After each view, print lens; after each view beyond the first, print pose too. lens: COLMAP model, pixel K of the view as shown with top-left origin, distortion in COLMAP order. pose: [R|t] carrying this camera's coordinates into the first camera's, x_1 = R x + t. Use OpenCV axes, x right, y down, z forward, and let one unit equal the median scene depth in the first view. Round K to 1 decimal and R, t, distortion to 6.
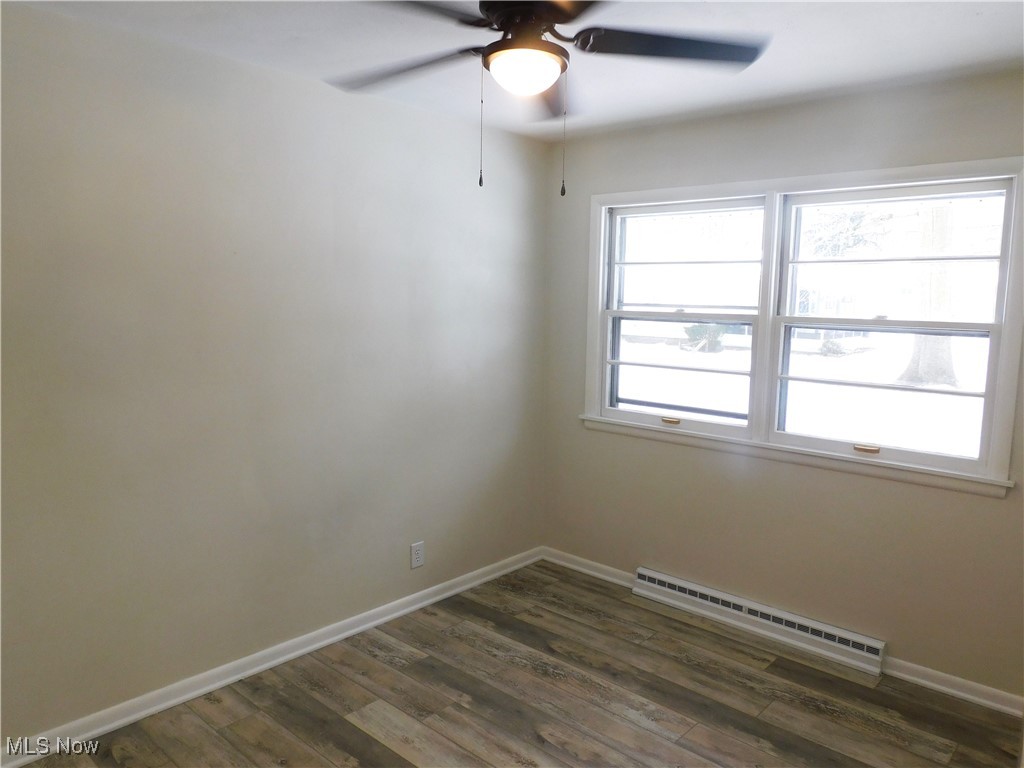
lens RADIAL K [[749.7, 0, 513.4], [0, 749.7, 388.4], [0, 0, 1]] dist [-0.008348, 0.003842]
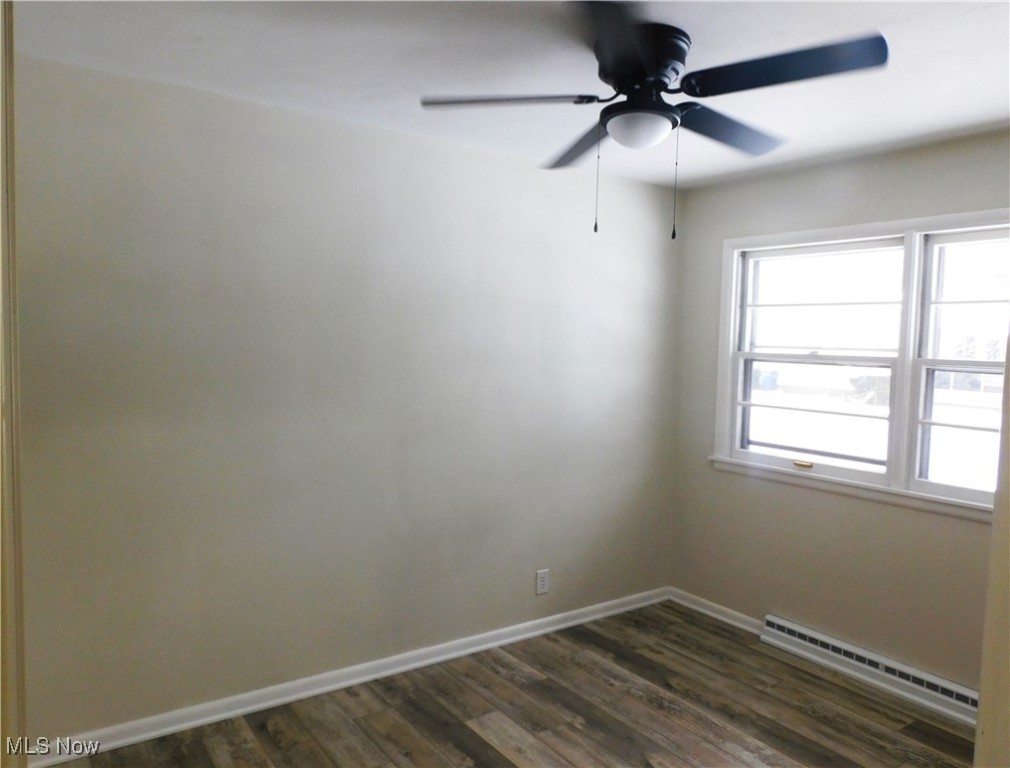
lens RADIAL K [[750.1, 0, 486.4], [0, 750.1, 383.6], [0, 0, 1]] dist [-0.011355, -0.003645]
pose [[0.971981, 0.021114, -0.234109, 0.038097], [-0.037399, 0.997162, -0.065340, 0.019228], [0.232065, 0.072265, 0.970012, -0.058491]]
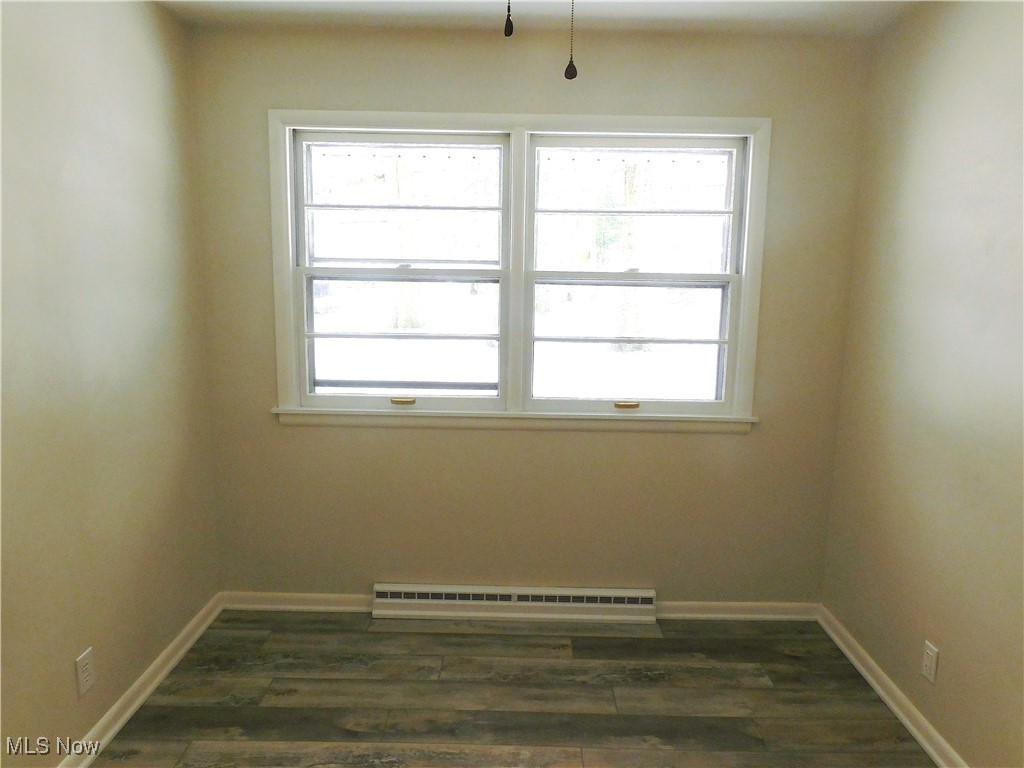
lens RADIAL K [[749.7, 0, 510.1], [0, 749.7, 383.1], [0, 0, 1]] dist [-0.008348, 0.003842]
pose [[0.737363, -0.116622, 0.665353, -0.276006], [0.080929, 0.993141, 0.084387, -0.040351], [-0.670631, -0.008377, 0.741744, 0.344385]]
